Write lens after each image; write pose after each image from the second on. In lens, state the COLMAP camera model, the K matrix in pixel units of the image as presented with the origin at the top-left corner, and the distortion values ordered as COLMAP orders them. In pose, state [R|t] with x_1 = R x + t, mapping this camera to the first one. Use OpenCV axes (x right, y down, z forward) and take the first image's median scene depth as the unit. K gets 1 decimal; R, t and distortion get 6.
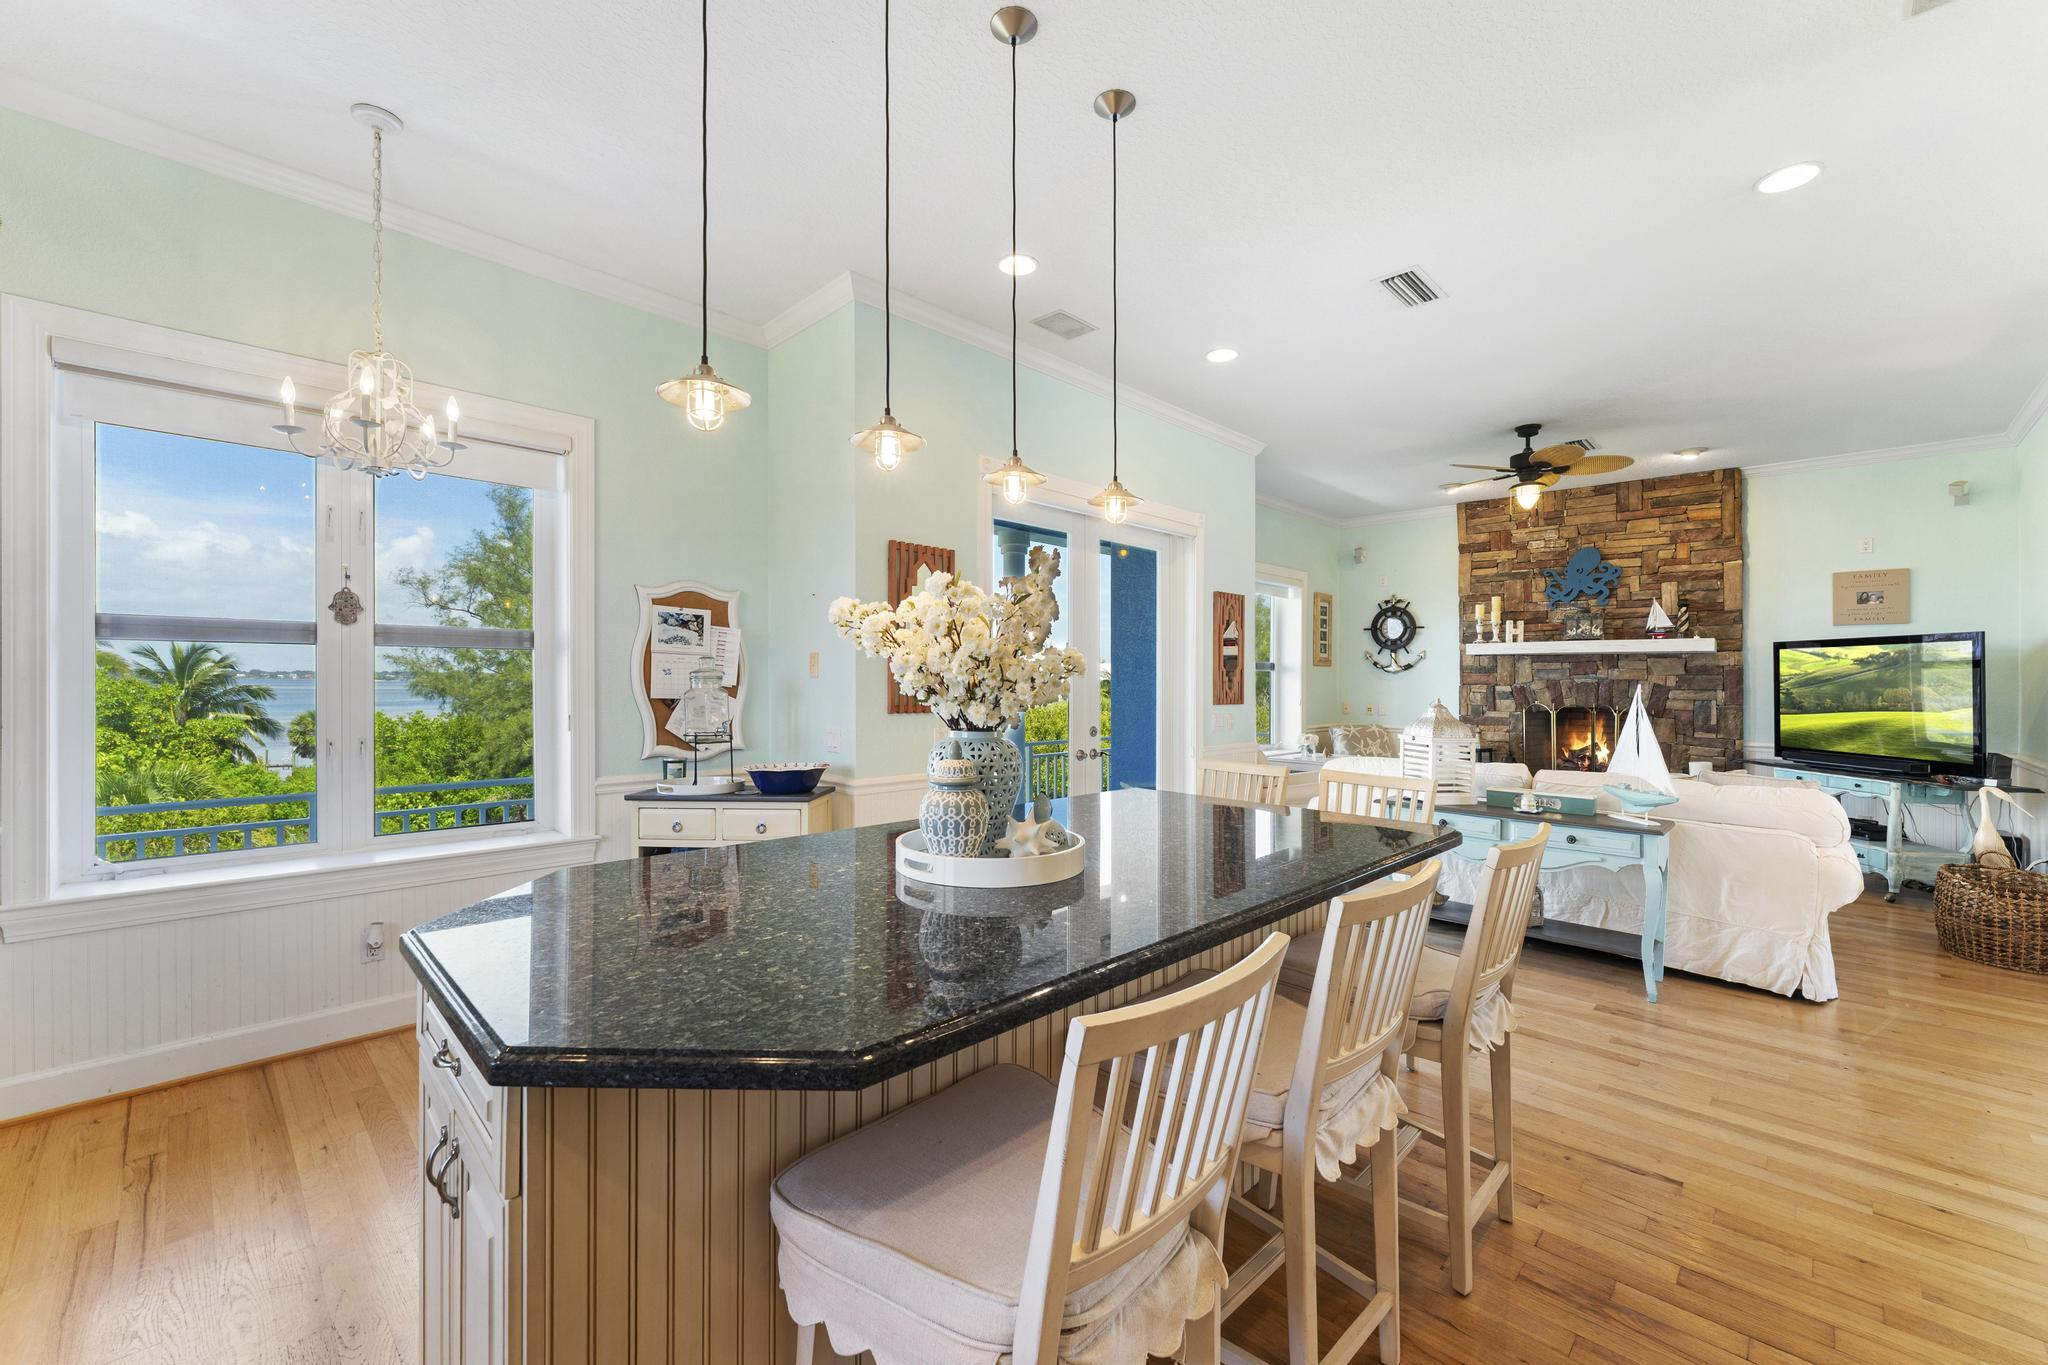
lens RADIAL K [[818.5, 0, 1036.9], [0, 818.5, 677.3], [0, 0, 1]] dist [0.000618, 0.000001]
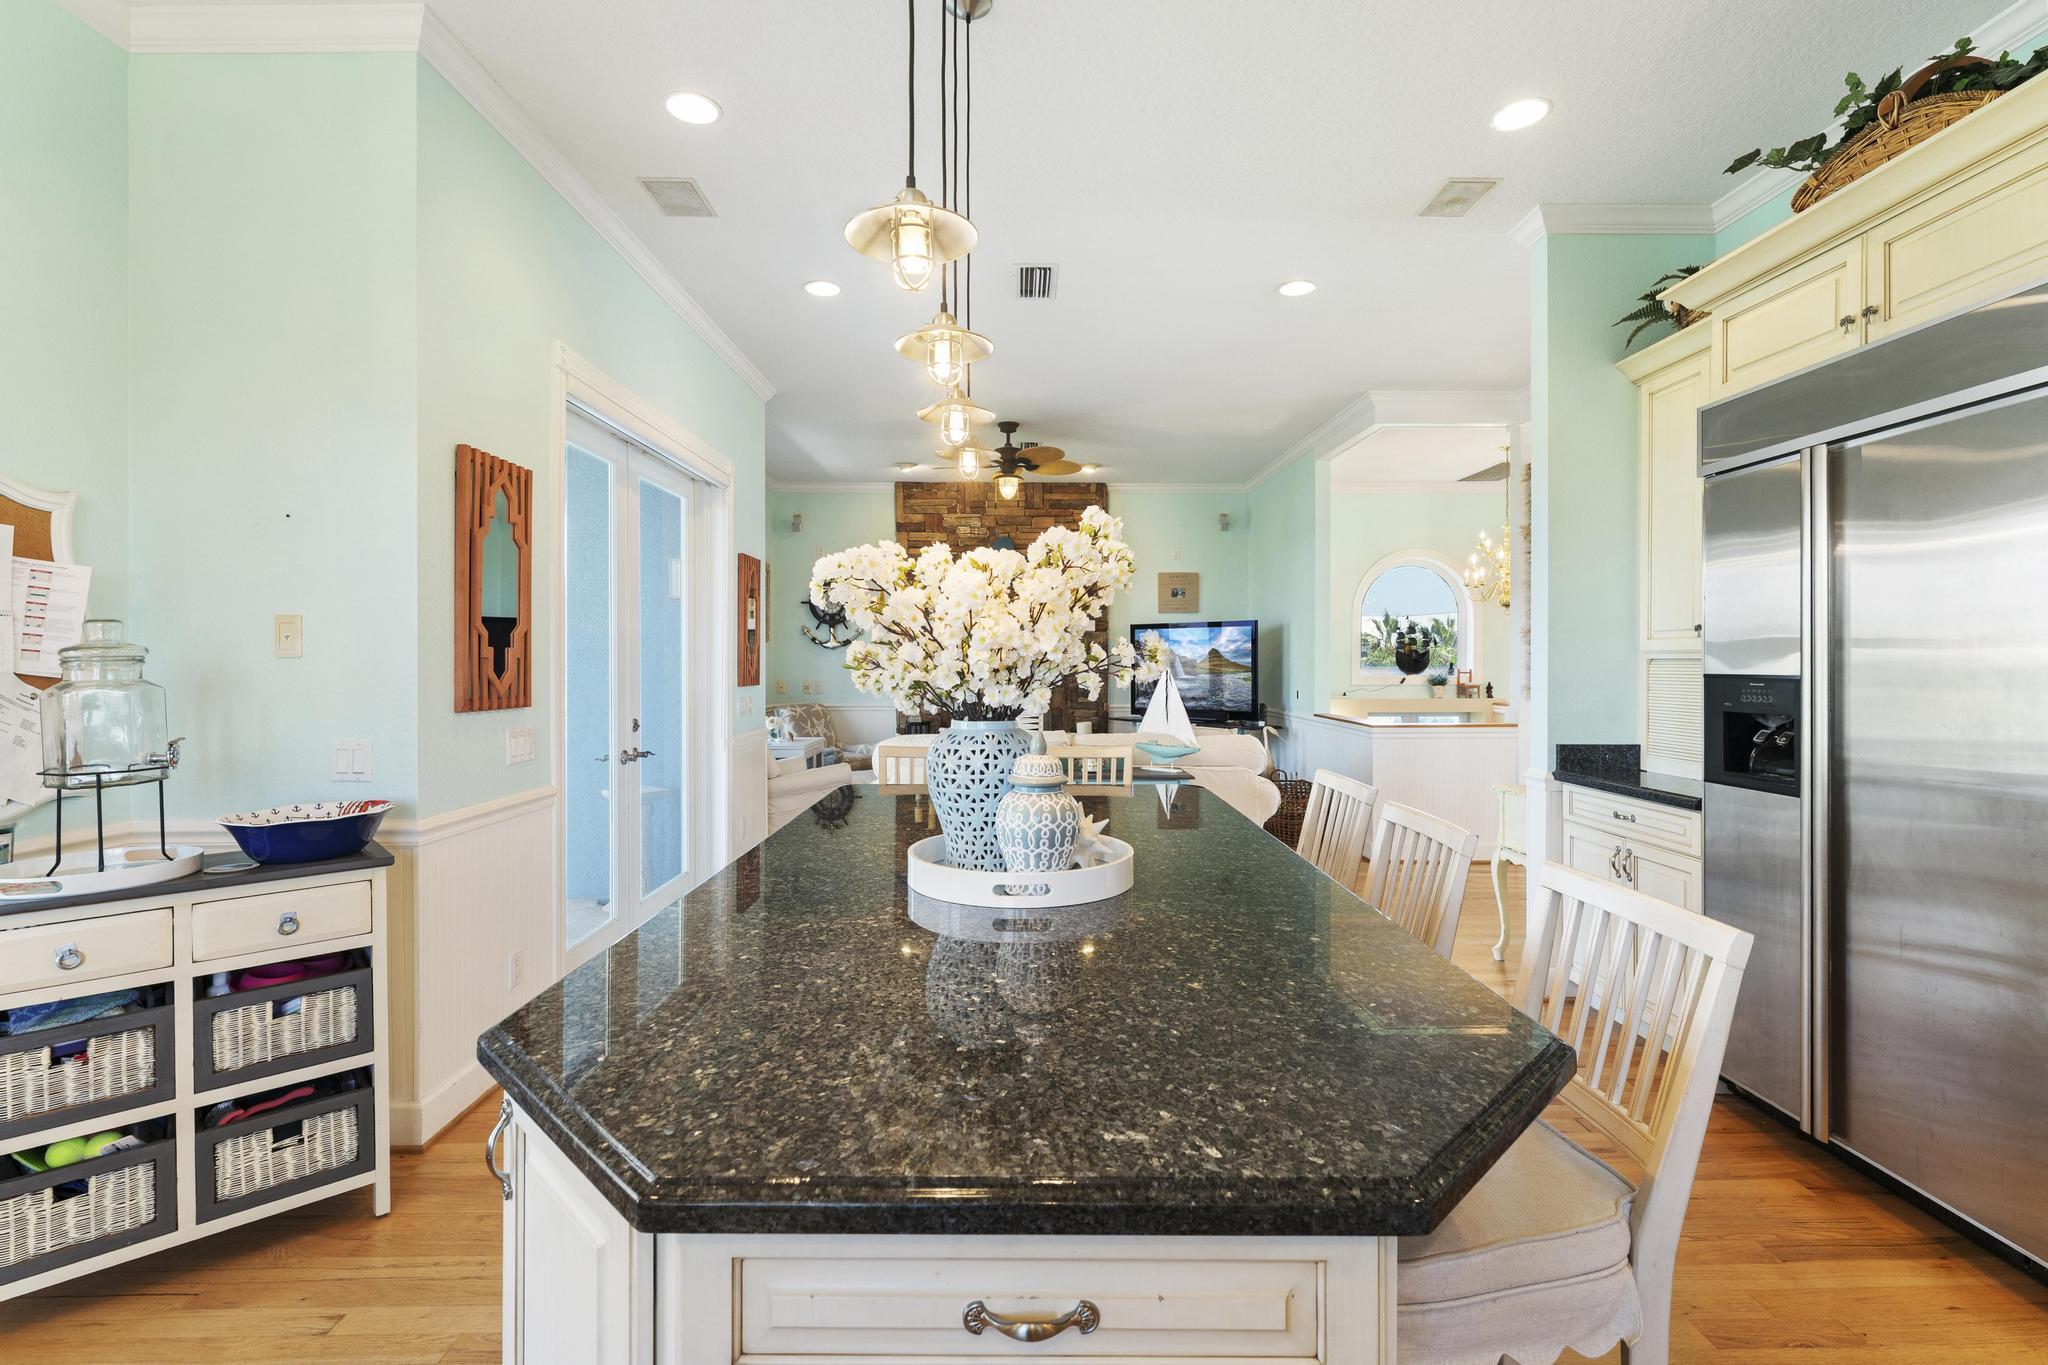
lens RADIAL K [[918.0, 0, 1026.1], [0, 918.0, 658.9], [0, 0, 1]] dist [-0.001385, 0.000037]
pose [[0.709359, -0.008498, 0.704797, -0.249376], [0.004801, 0.999962, 0.007225, -0.000790], [-0.704831, -0.001742, 0.709373, 0.114428]]
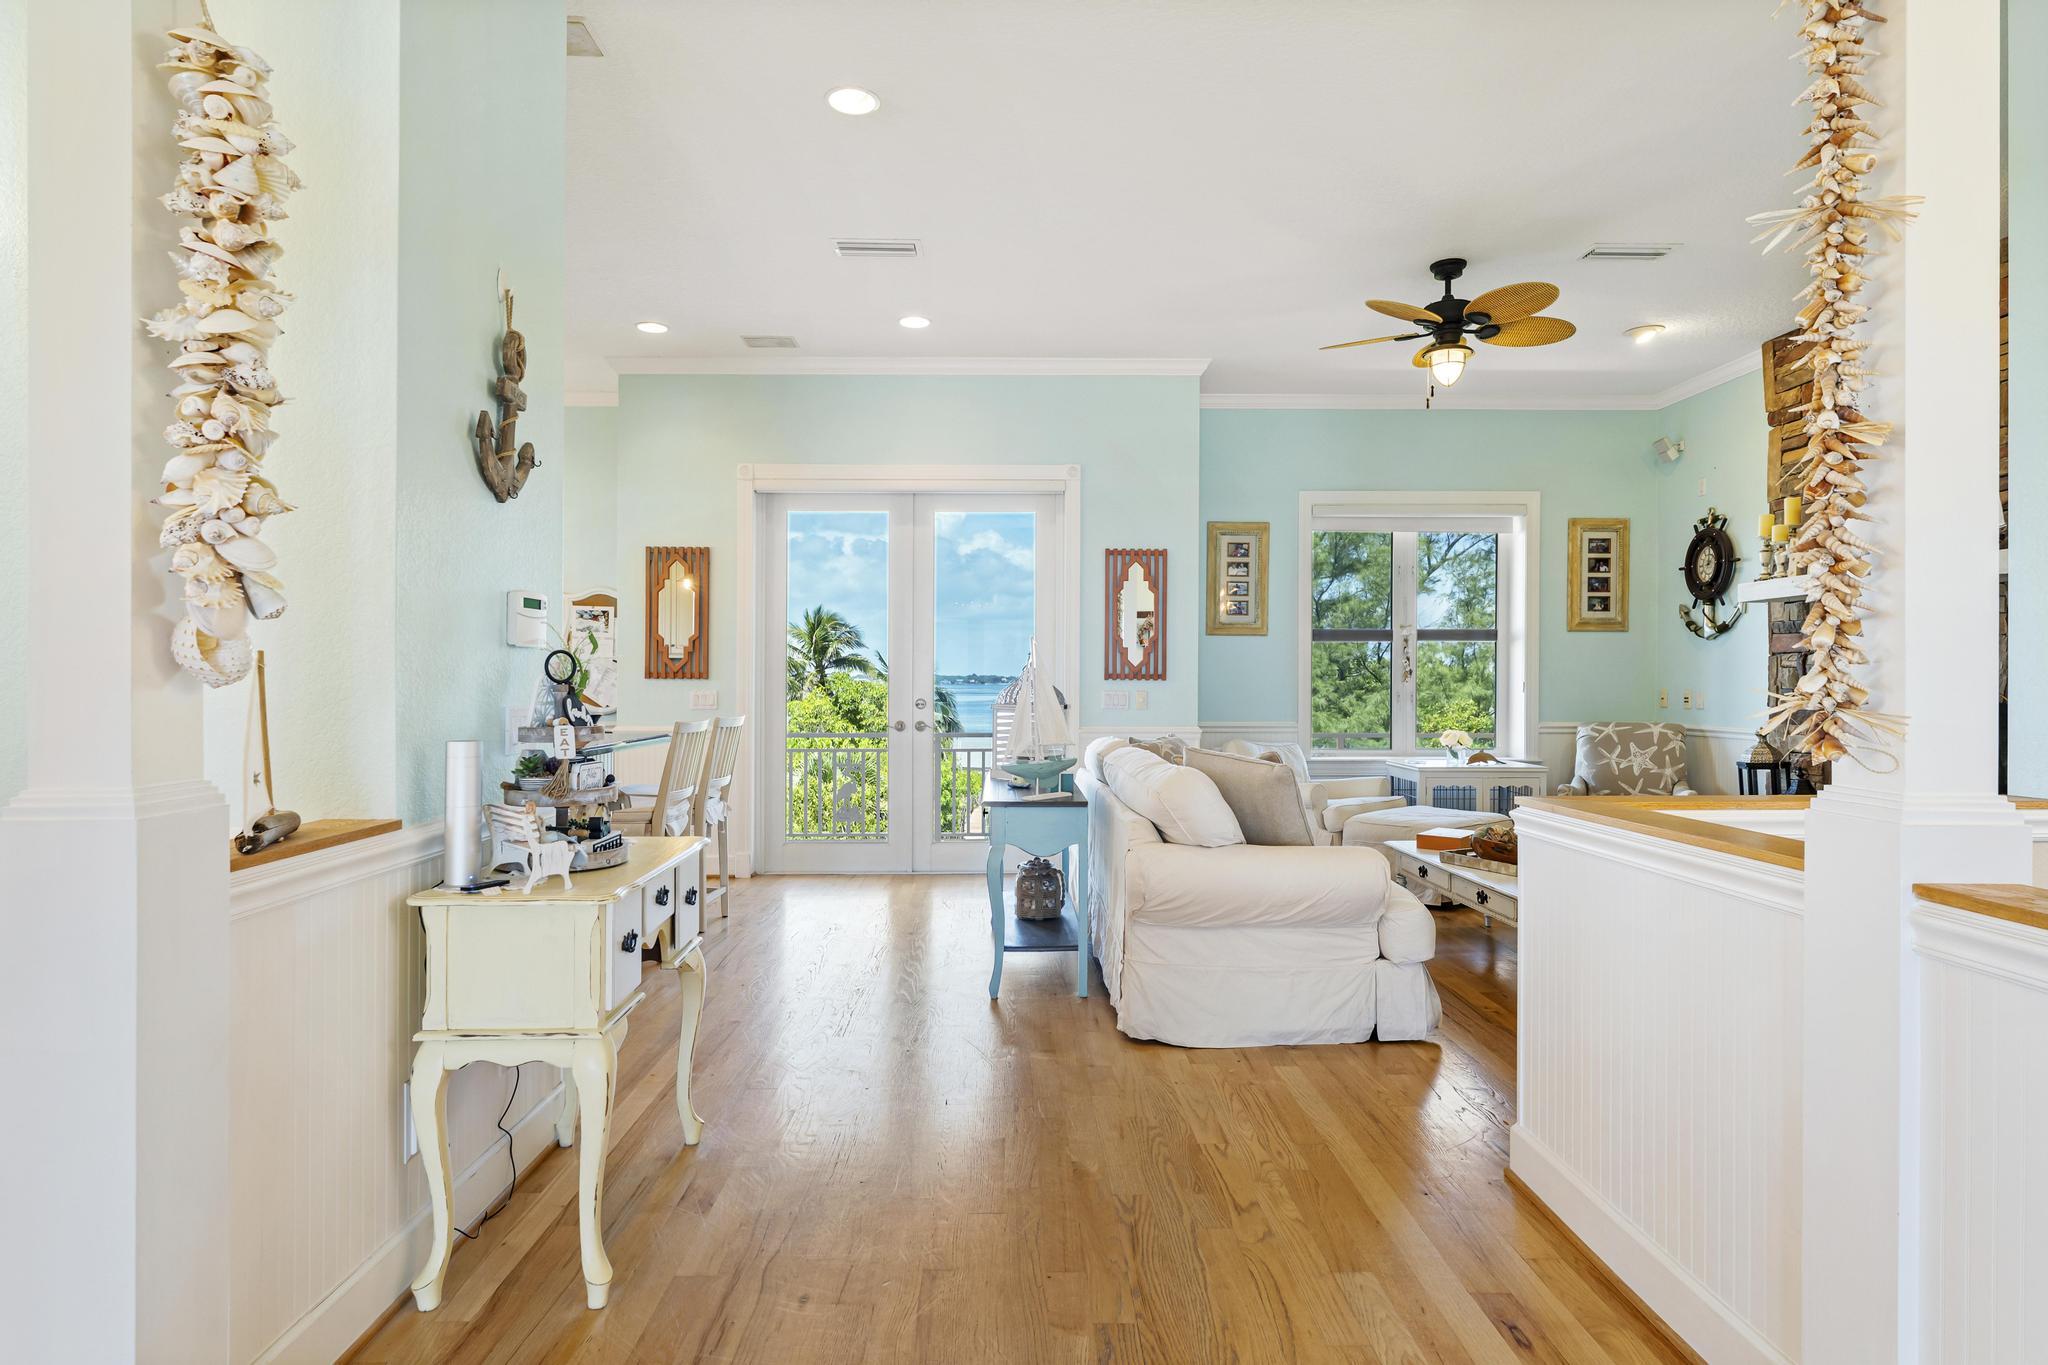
lens RADIAL K [[1083.5, 0, 1020.4], [0, 1083.5, 678.5], [0, 0, 1]] dist [-0.000606, 0.000197]
pose [[0.713366, -0.007491, -0.700752, 0.969641], [0.006918, 0.999969, -0.003647, 0.036188], [0.700757, -0.002246, 0.713396, 0.117449]]
